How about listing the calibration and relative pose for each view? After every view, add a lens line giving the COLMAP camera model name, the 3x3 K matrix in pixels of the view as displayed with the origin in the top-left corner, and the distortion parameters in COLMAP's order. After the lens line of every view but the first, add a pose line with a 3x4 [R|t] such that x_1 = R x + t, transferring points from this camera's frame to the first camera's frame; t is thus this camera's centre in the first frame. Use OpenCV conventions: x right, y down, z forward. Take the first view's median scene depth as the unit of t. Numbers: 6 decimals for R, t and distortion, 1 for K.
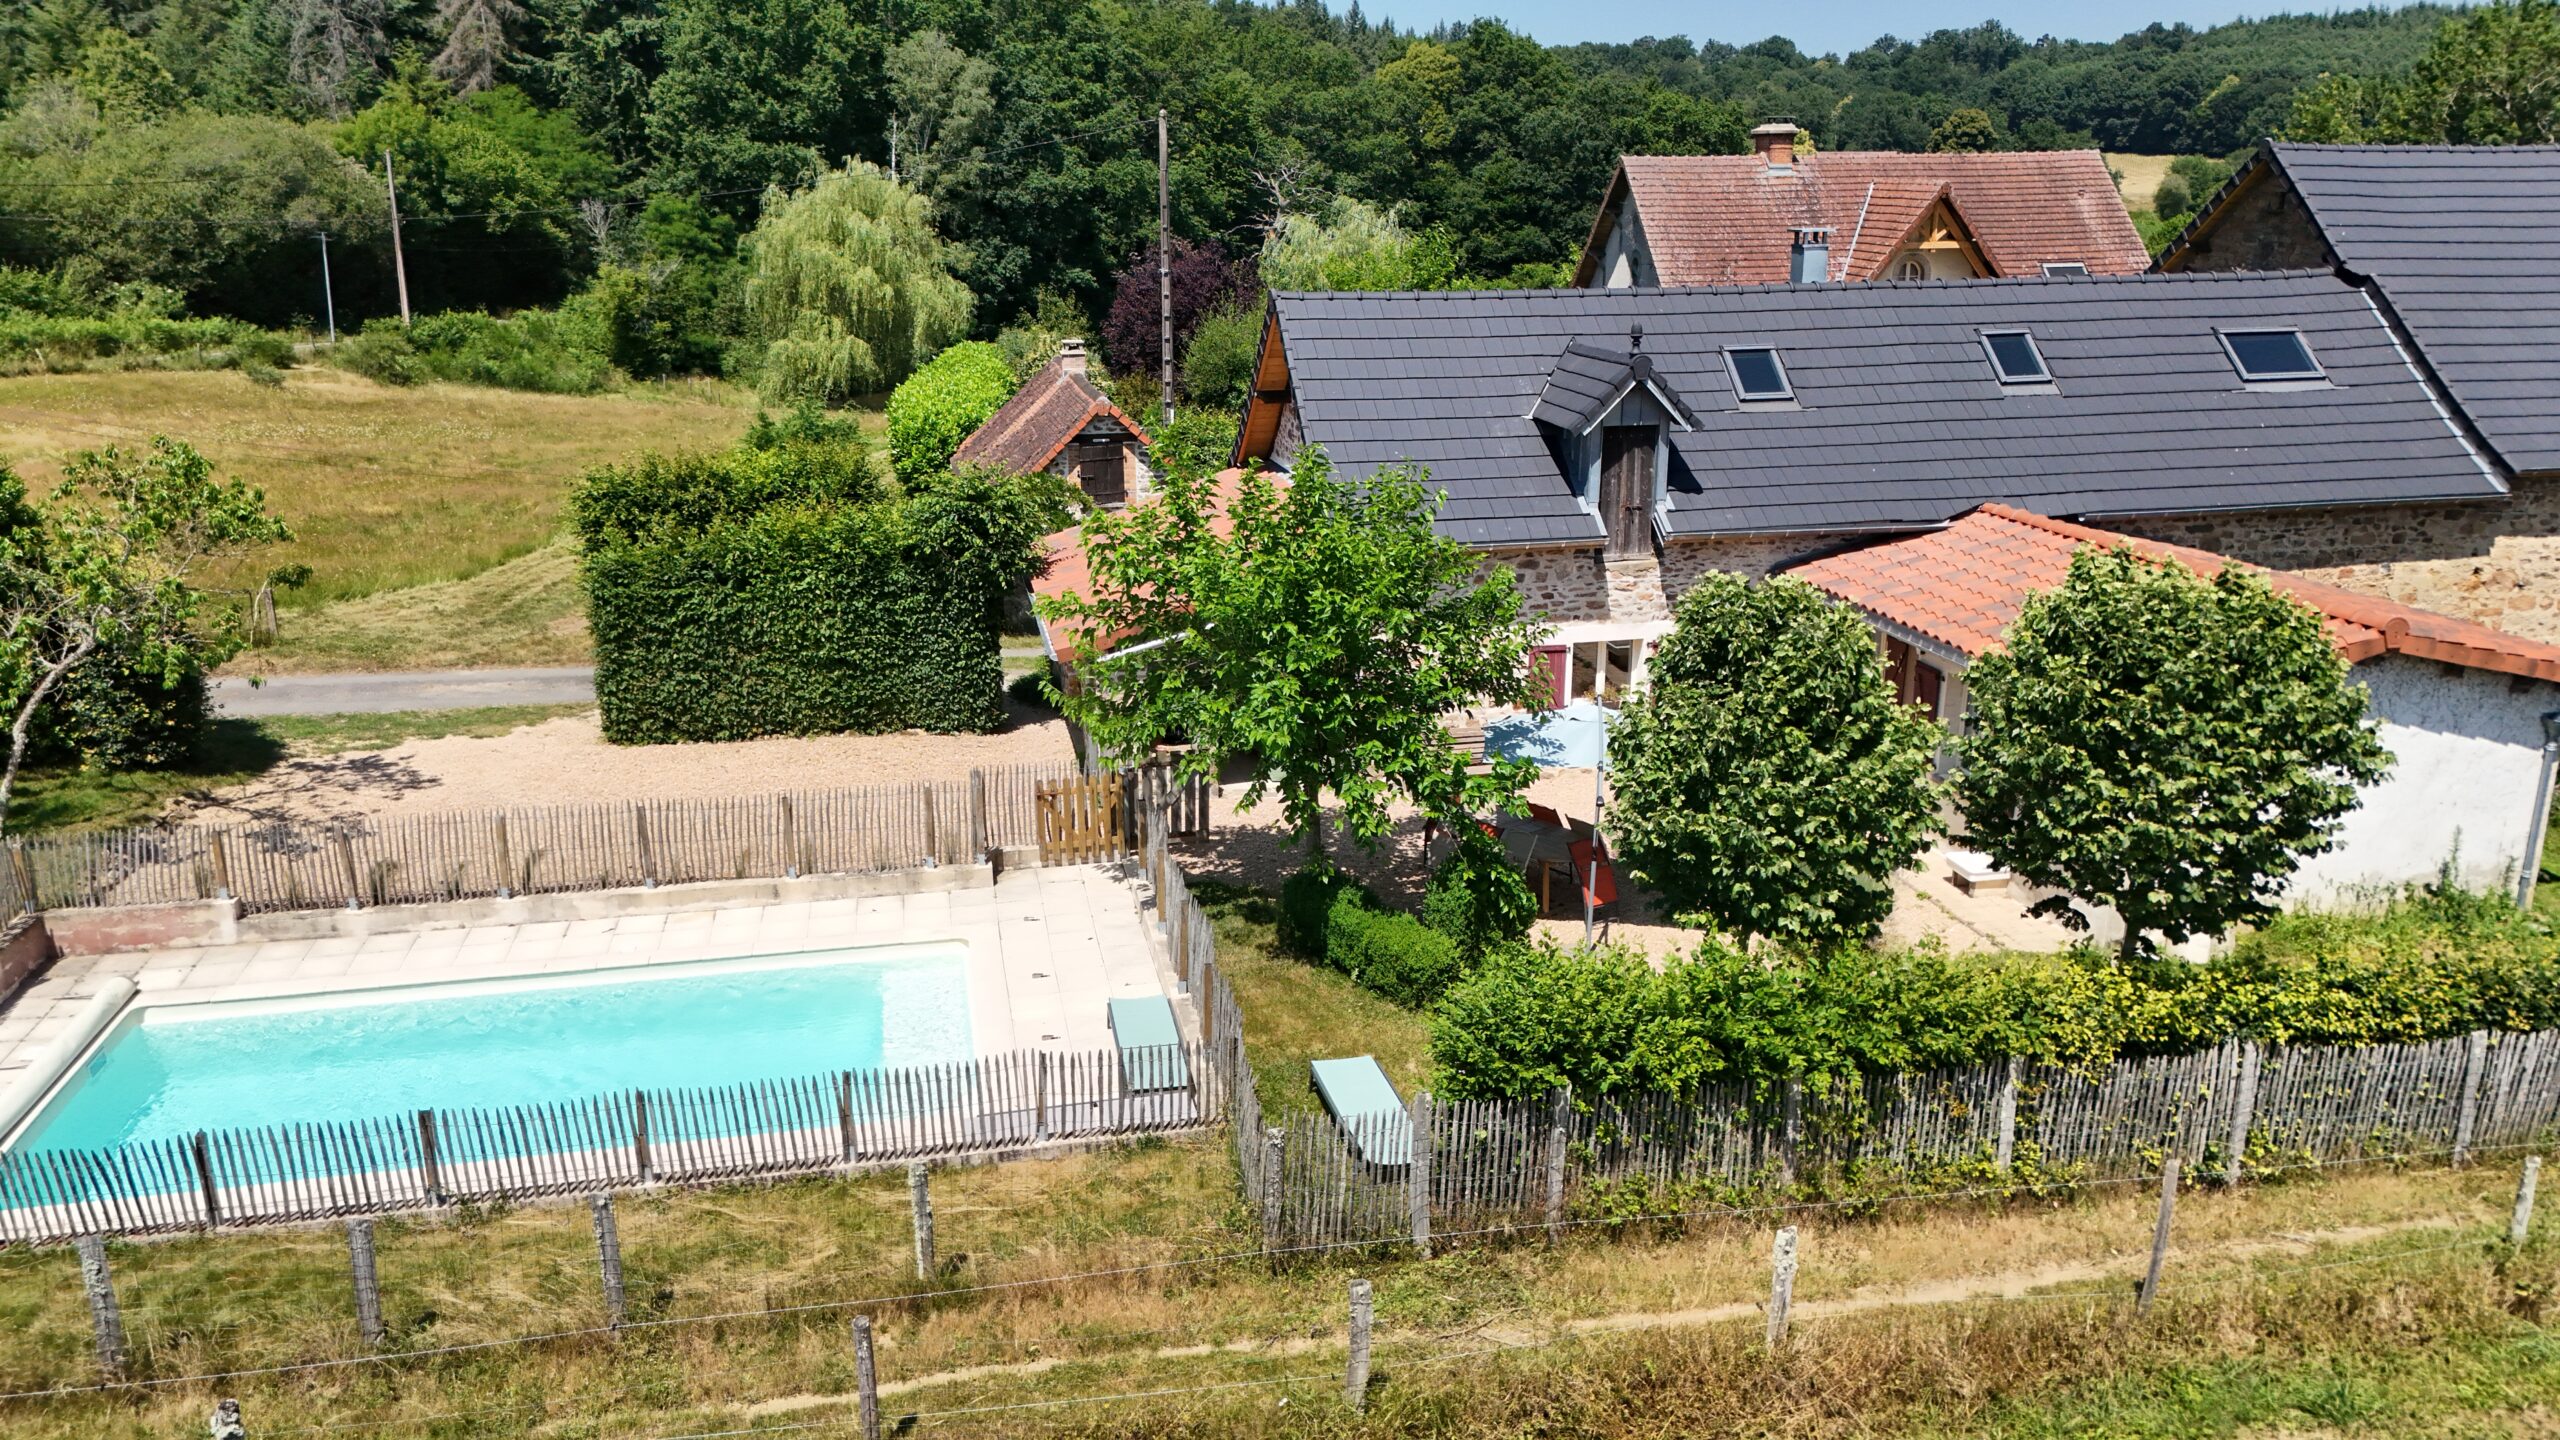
lens RADIAL K [[1878.1, 0, 1289.0], [0, 1878.1, 714.8], [0, 0, 1]] dist [0.056582, -0.049253]
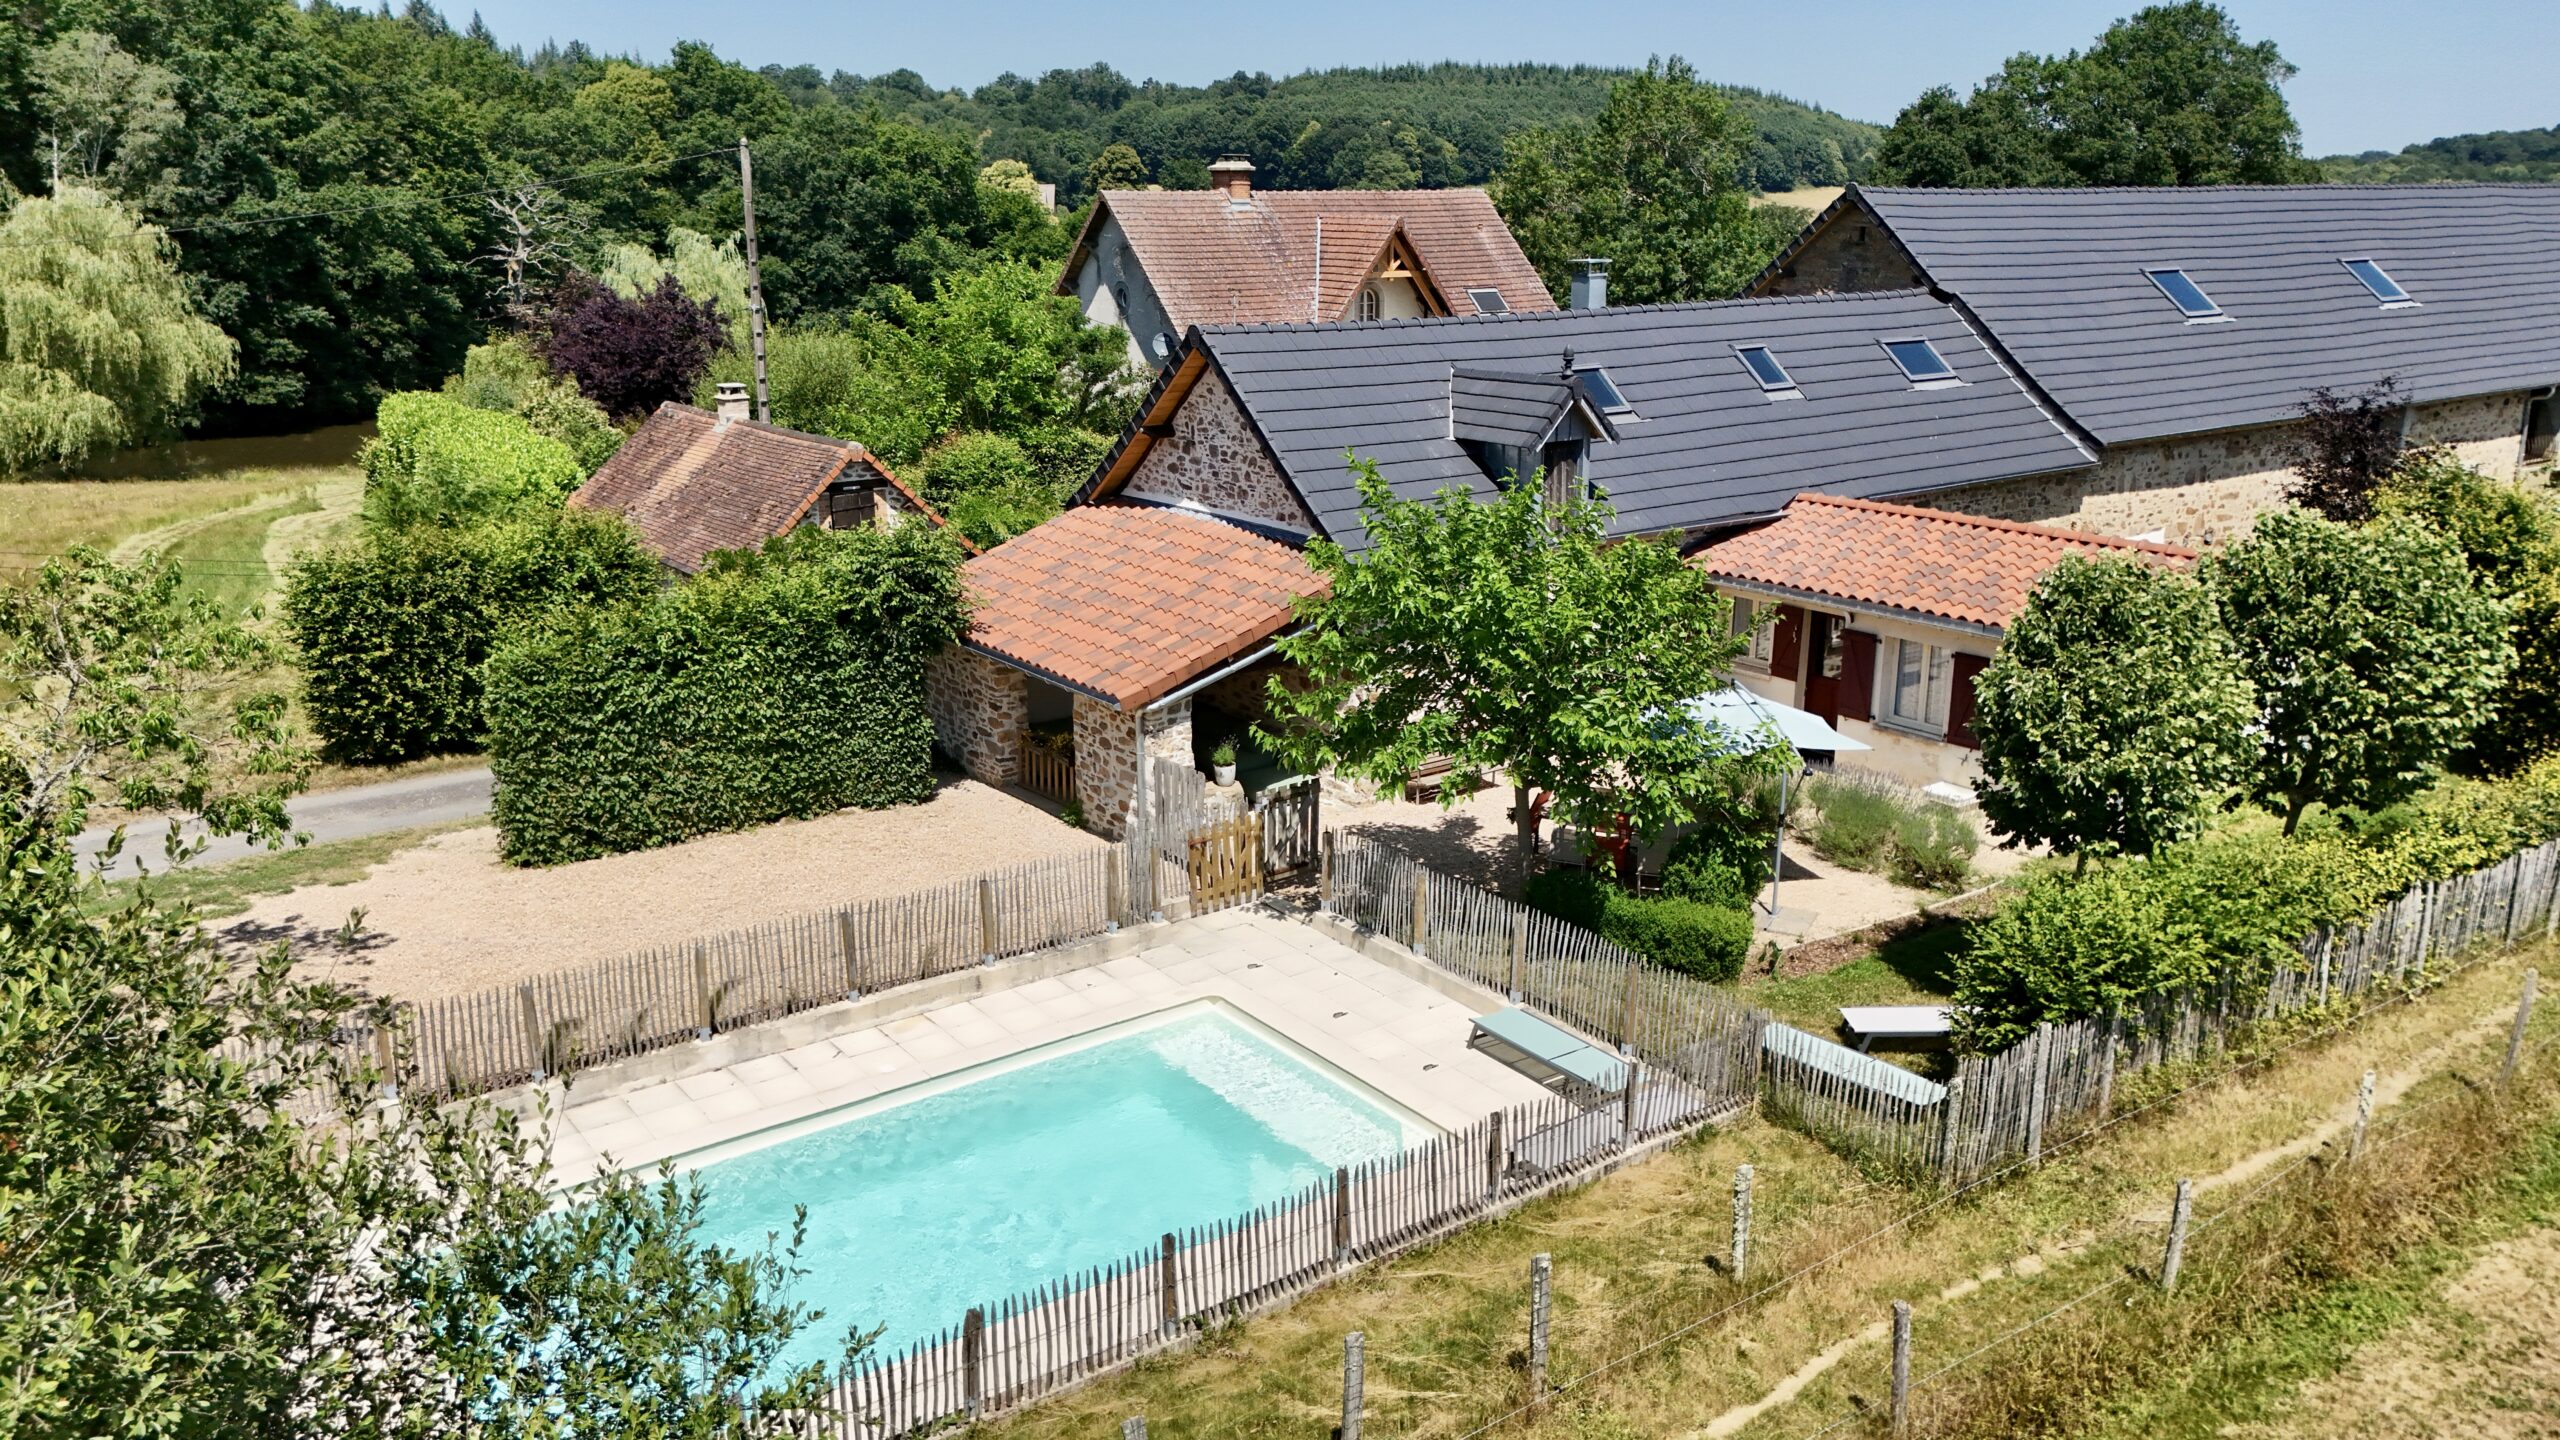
lens RADIAL K [[1878.1, 0, 1289.0], [0, 1878.1, 714.8], [0, 0, 1]] dist [0.056582, -0.049253]
pose [[0.907425, -0.108844, 0.405873, -0.277933], [0.114683, 0.993352, 0.009990, -0.016480], [-0.404262, 0.037482, 0.913875, 0.048399]]
